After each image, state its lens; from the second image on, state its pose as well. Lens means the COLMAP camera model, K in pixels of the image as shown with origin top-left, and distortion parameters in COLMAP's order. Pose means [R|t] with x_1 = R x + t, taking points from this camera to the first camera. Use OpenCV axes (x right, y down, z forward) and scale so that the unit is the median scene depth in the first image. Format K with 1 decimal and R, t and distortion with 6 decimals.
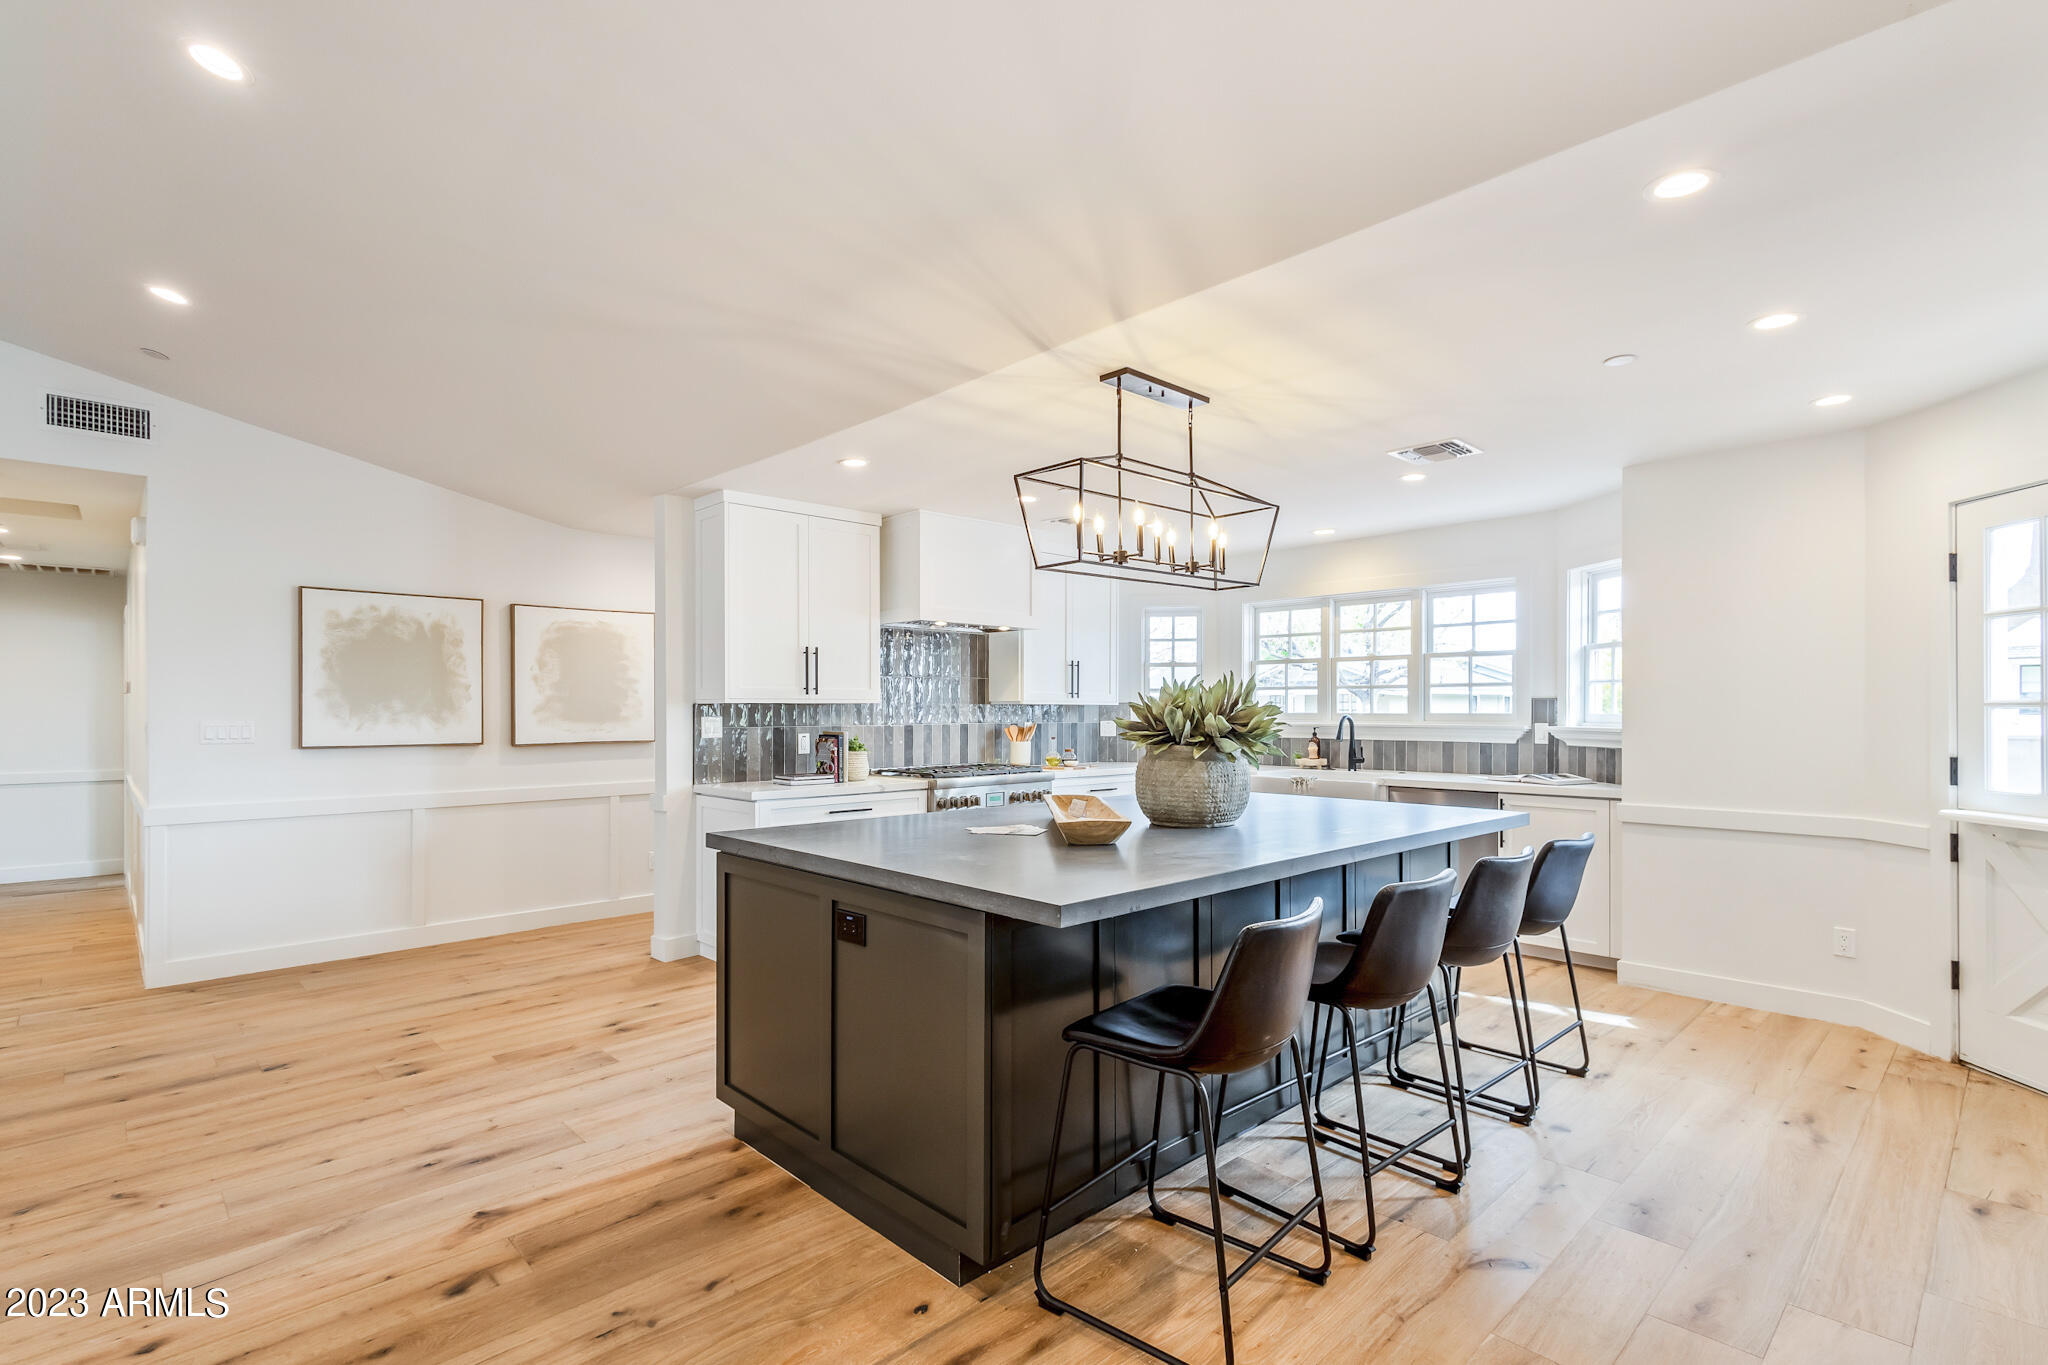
lens RADIAL K [[956.8, 0, 1035.8], [0, 956.8, 692.7], [0, 0, 1]] dist [0.010147, -0.003449]
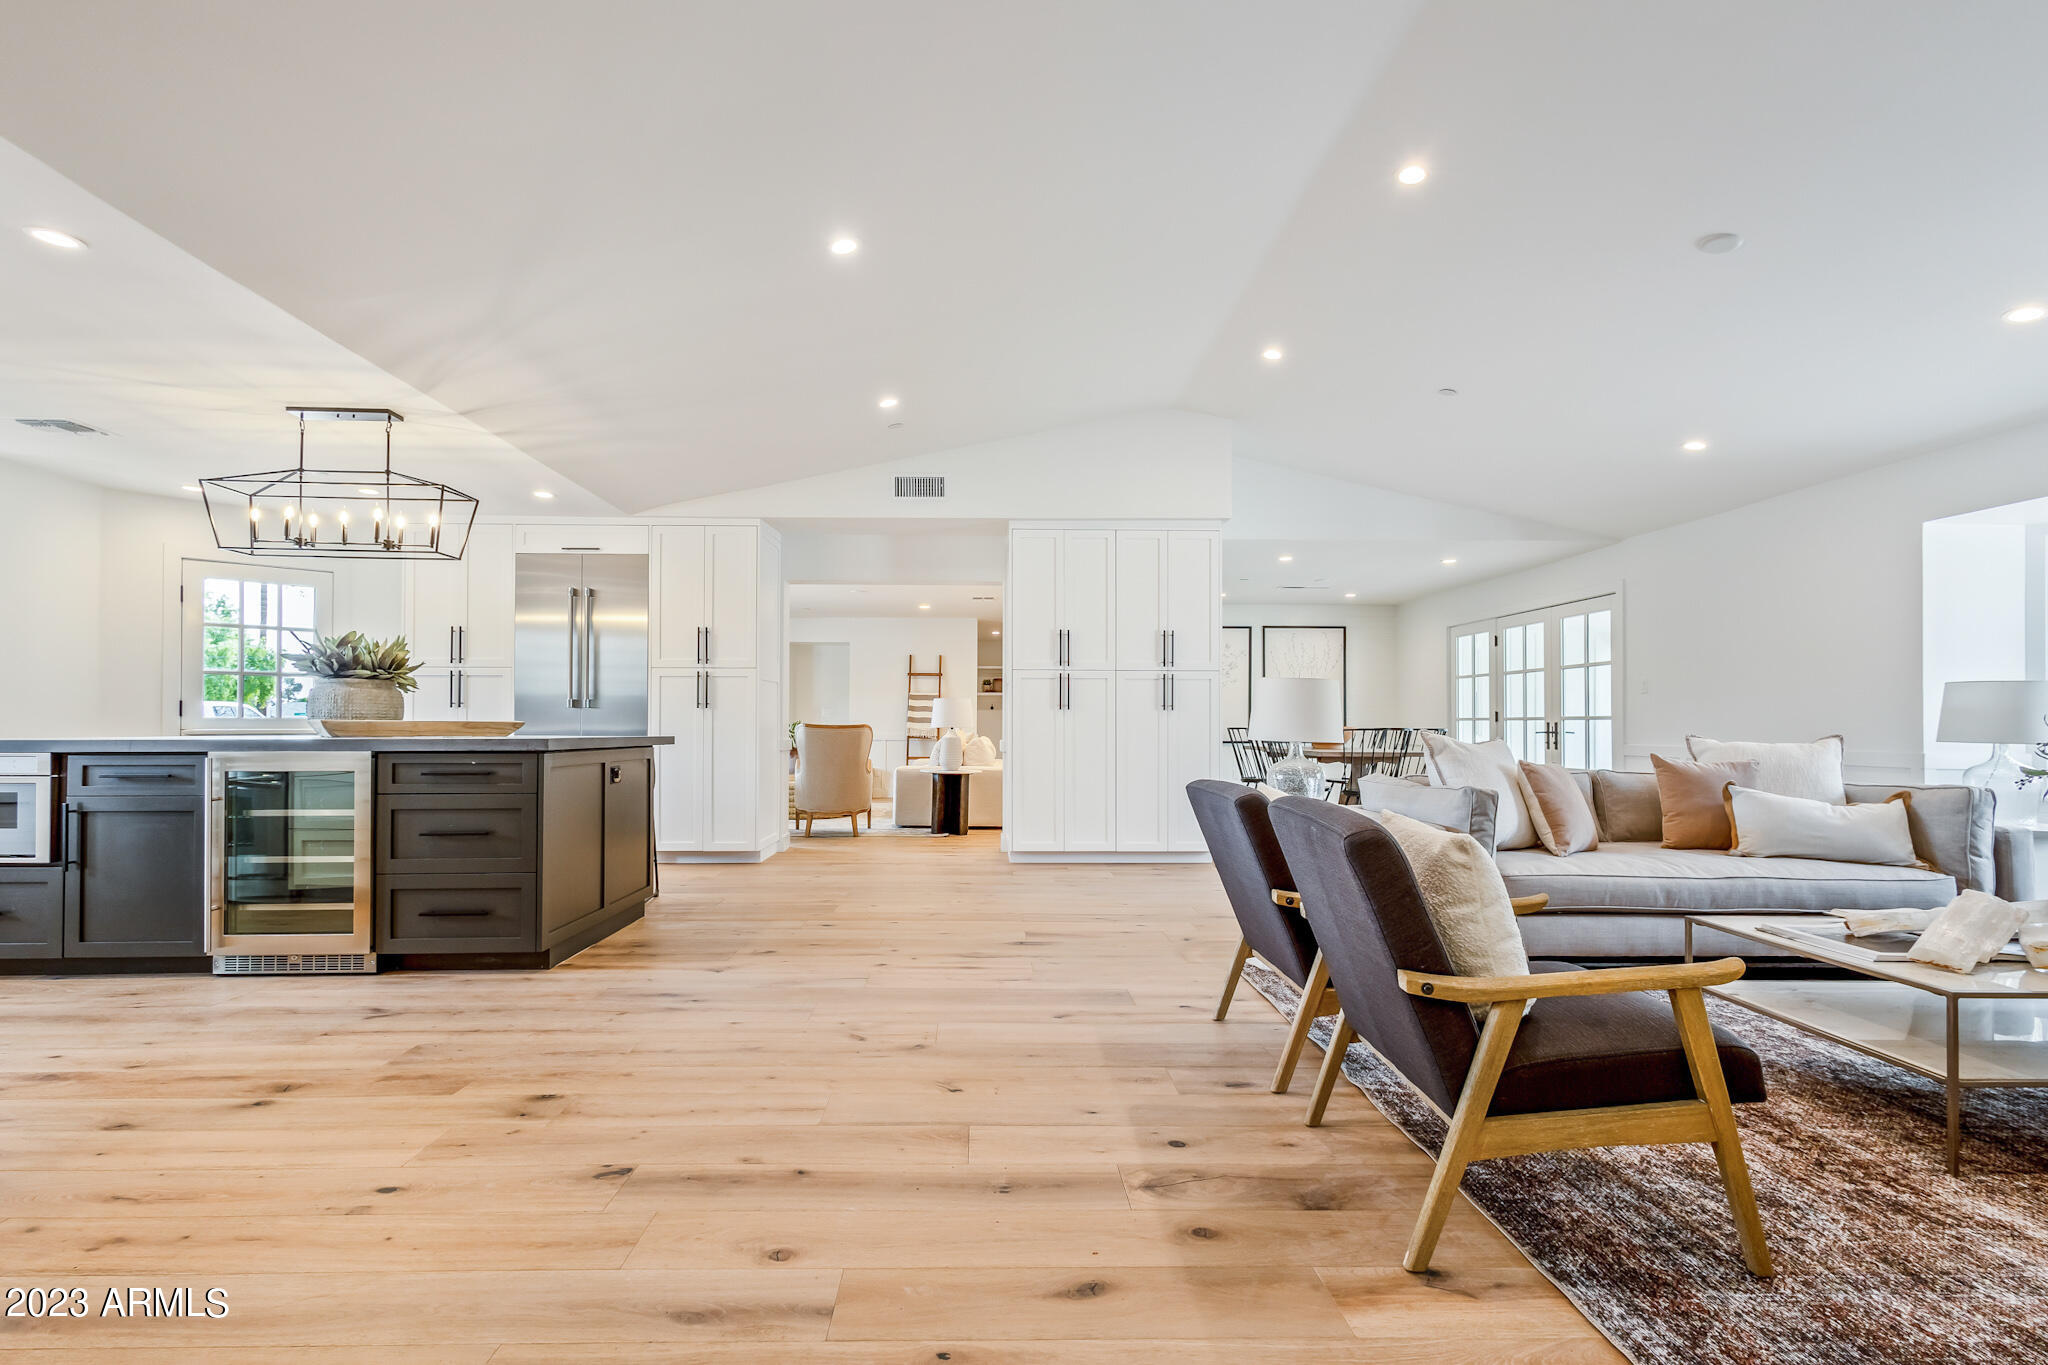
lens RADIAL K [[956.8, 0, 1032.7], [0, 956.8, 717.9], [0, 0, 1]] dist [0.010147, -0.003449]
pose [[-0.749955, 0.008321, 0.661437, -1.408512], [-0.008967, 0.999701, -0.022744, 0.122005], [-0.661428, -0.022988, -0.749656, 1.307193]]
